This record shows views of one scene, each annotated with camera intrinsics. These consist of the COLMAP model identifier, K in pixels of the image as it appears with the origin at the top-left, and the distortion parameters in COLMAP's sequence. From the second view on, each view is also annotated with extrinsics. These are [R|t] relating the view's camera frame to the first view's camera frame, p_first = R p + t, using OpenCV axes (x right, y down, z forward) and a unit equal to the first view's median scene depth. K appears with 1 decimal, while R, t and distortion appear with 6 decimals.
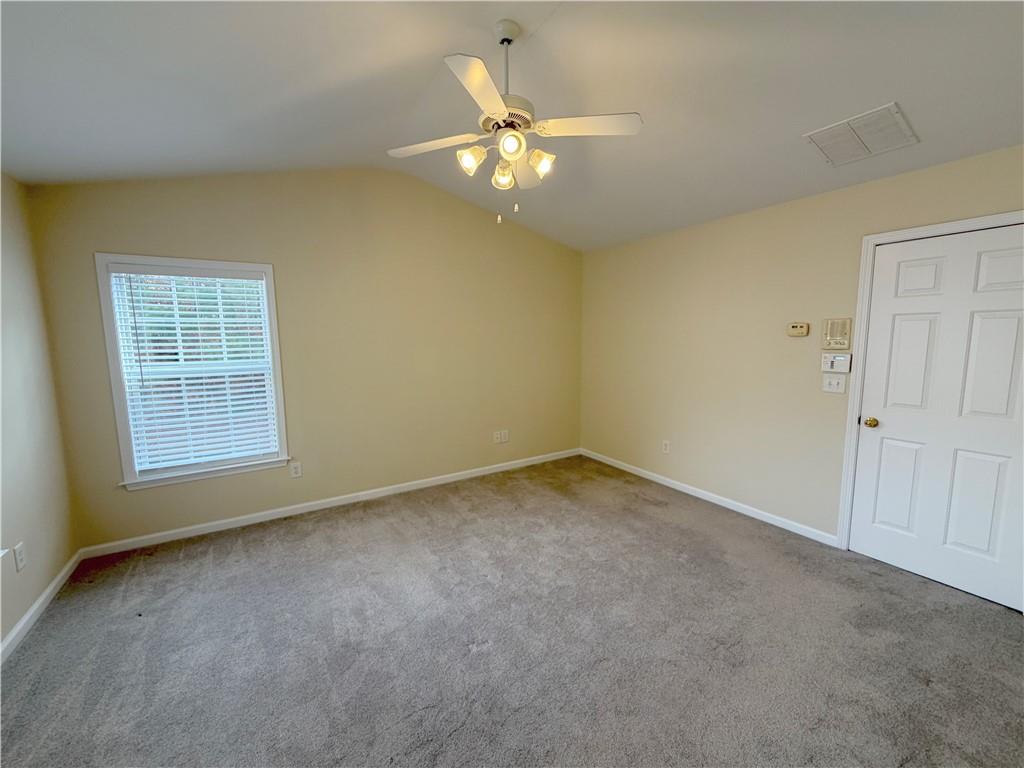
lens RADIAL K [[400.9, 0, 509.6], [0, 400.9, 388.7], [0, 0, 1]] dist [0.001208, 0.000034]
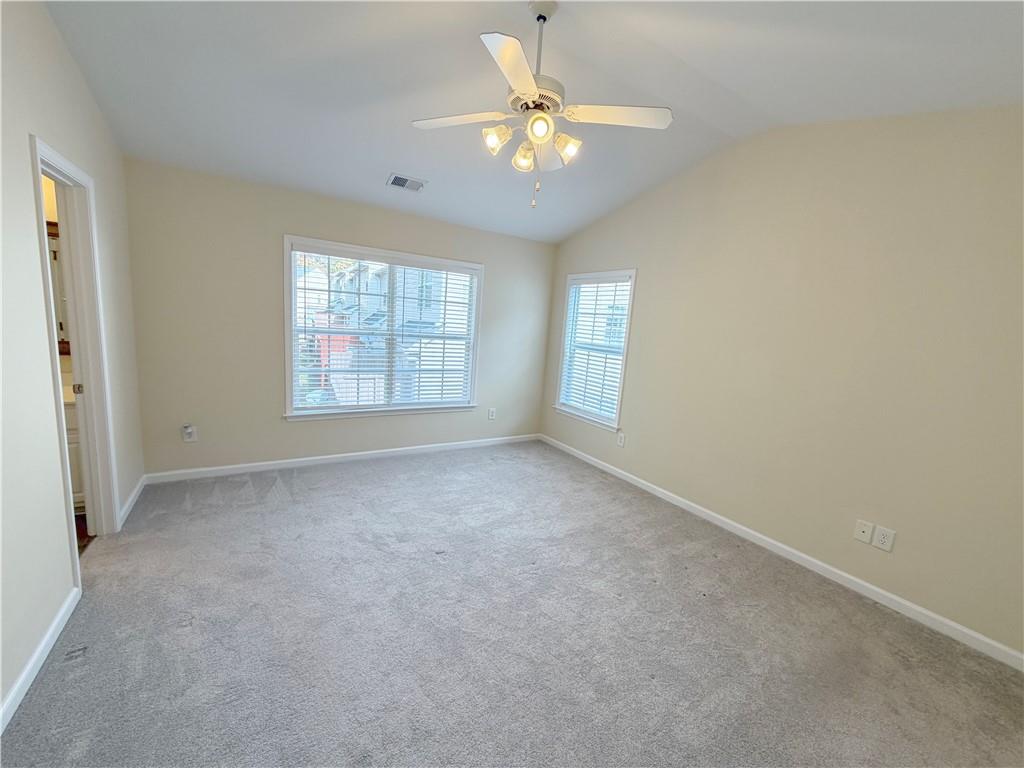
lens RADIAL K [[414.1, 0, 510.7], [0, 414.1, 382.4], [0, 0, 1]] dist [0.001248, 0.000122]
pose [[0.002191, 0.165787, -0.986159, 0.757304], [-0.195294, 0.967244, 0.162173, -0.112806], [0.980742, 0.192236, 0.034497, 0.691933]]
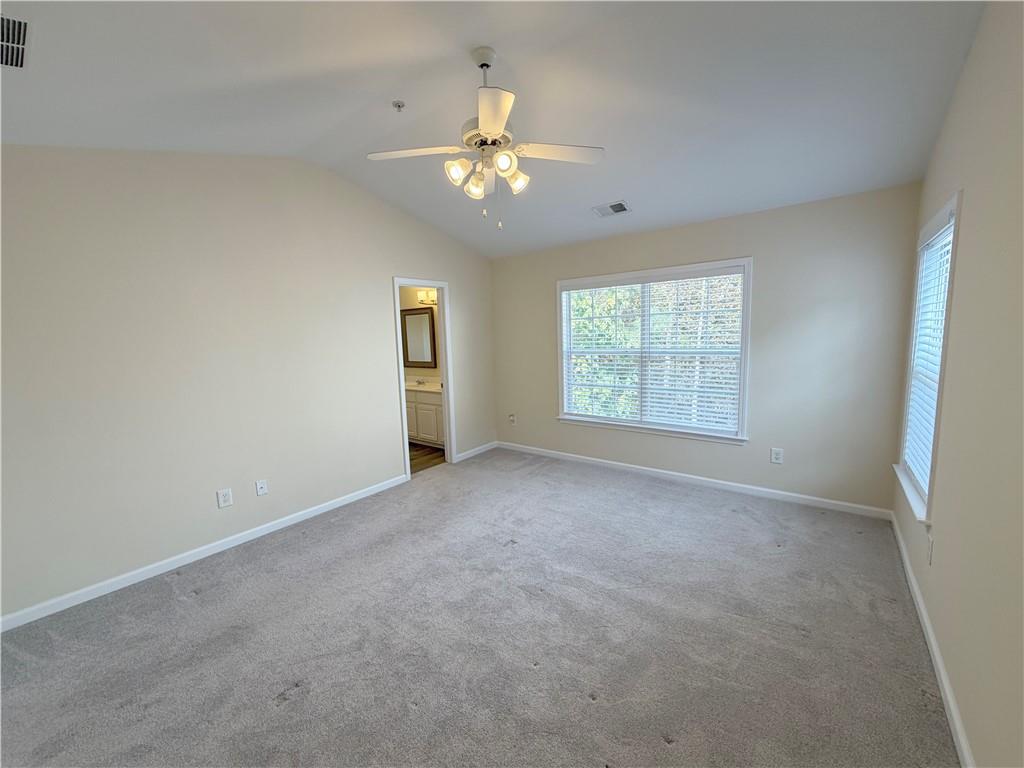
lens RADIAL K [[407.3, 0, 508.7], [0, 407.3, 384.0], [0, 0, 1]] dist [0.000773, 0.000015]
pose [[-0.938948, 0.085021, -0.333389, 0.246311], [0.003534, 0.971319, 0.237752, -0.192205], [0.344041, 0.222059, -0.912319, 1.460617]]
